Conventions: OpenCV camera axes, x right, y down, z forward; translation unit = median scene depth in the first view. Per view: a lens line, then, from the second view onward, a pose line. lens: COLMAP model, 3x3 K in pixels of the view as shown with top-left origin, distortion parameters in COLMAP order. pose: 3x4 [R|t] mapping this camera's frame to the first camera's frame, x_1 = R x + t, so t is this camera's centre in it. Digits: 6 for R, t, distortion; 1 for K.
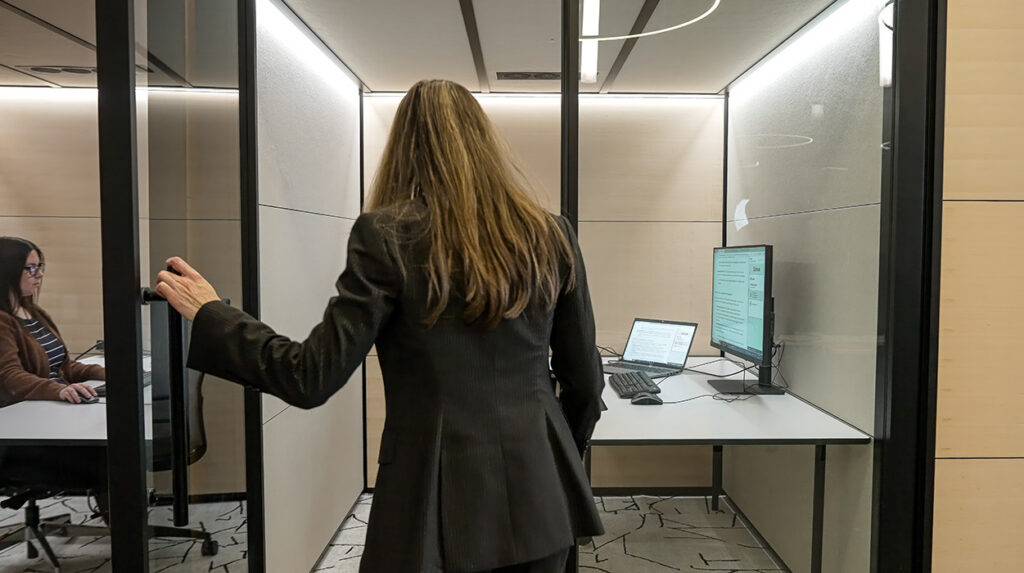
lens RADIAL K [[823.1, 0, 526.1], [0, 823.1, 300.1], [0, 0, 1]] dist [-0.016432, 0.011673]
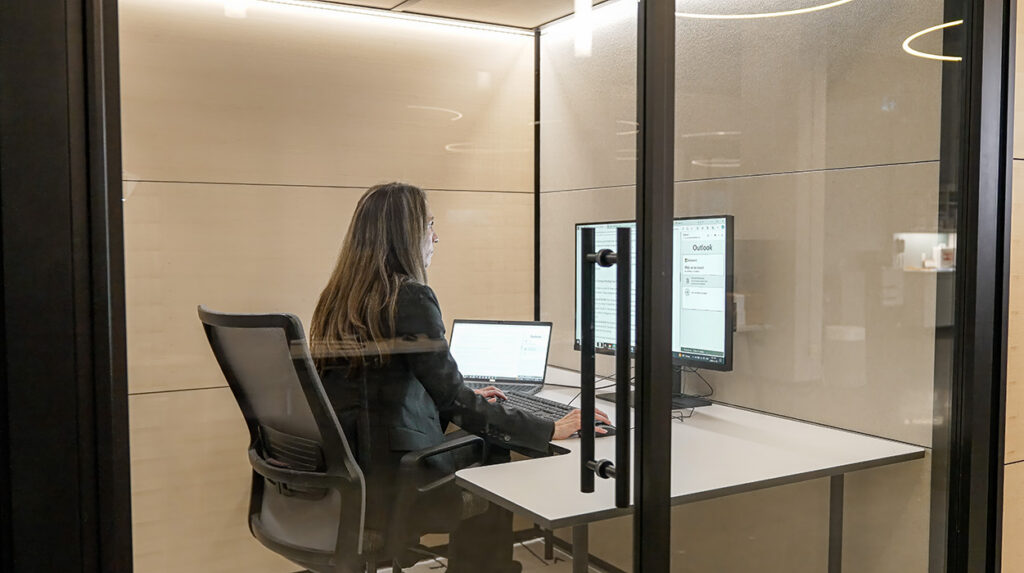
lens RADIAL K [[926.7, 0, 520.6], [0, 926.7, 292.7], [0, 0, 1]] dist [0.000809, 0.000000]
pose [[0.867880, -0.031897, 0.495749, -0.242474], [0.034833, 0.999388, 0.003323, -0.002993], [-0.495551, 0.014385, 0.868460, 0.260356]]
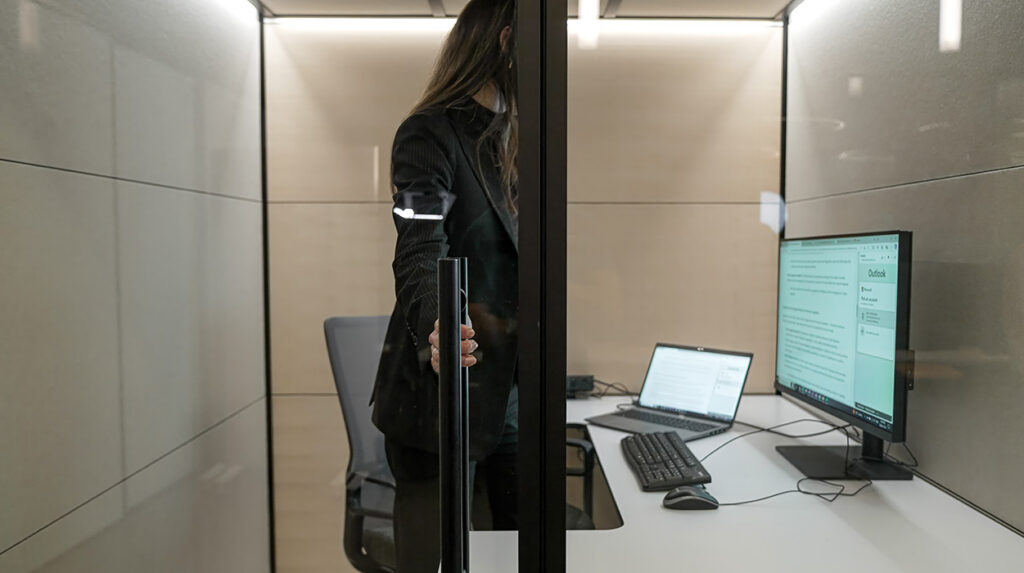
lens RADIAL K [[823.1, 0, 522.6], [0, 823.1, 295.2], [0, 0, 1]] dist [-0.016432, 0.011673]
pose [[0.999992, -0.001255, -0.003763, 0.024931], [0.001241, 0.999992, -0.003709, -0.016037], [0.003768, 0.003704, 0.999986, 0.333023]]
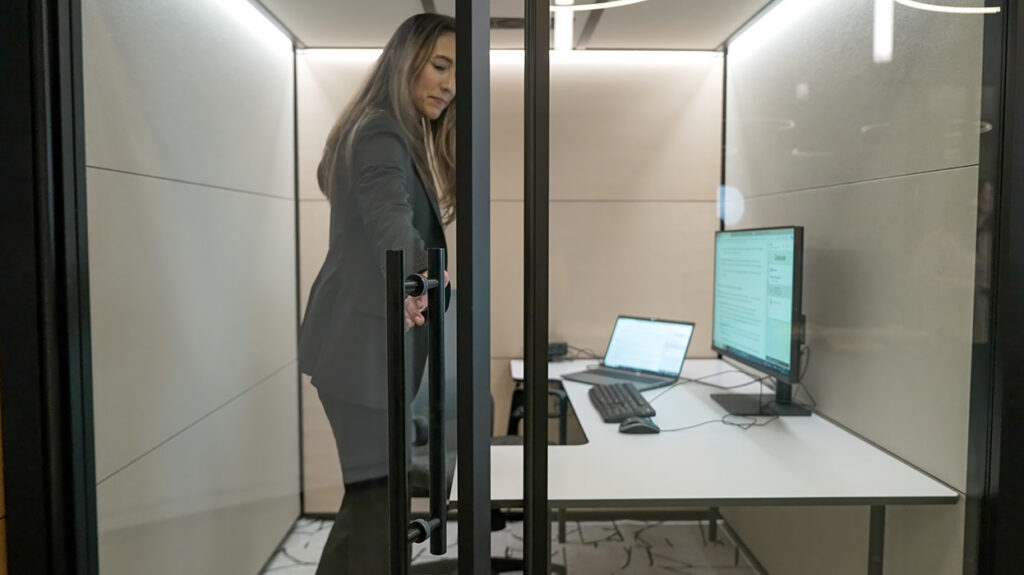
lens RADIAL K [[786.2, 0, 503.8], [0, 786.2, 284.4], [0, 0, 1]] dist [-0.015945, 0.017650]
pose [[0.999998, -0.001304, 0.001163, 0.014880], [0.001304, 0.999999, 0.000221, -0.010219], [-0.001163, -0.000219, 0.999999, 0.207161]]
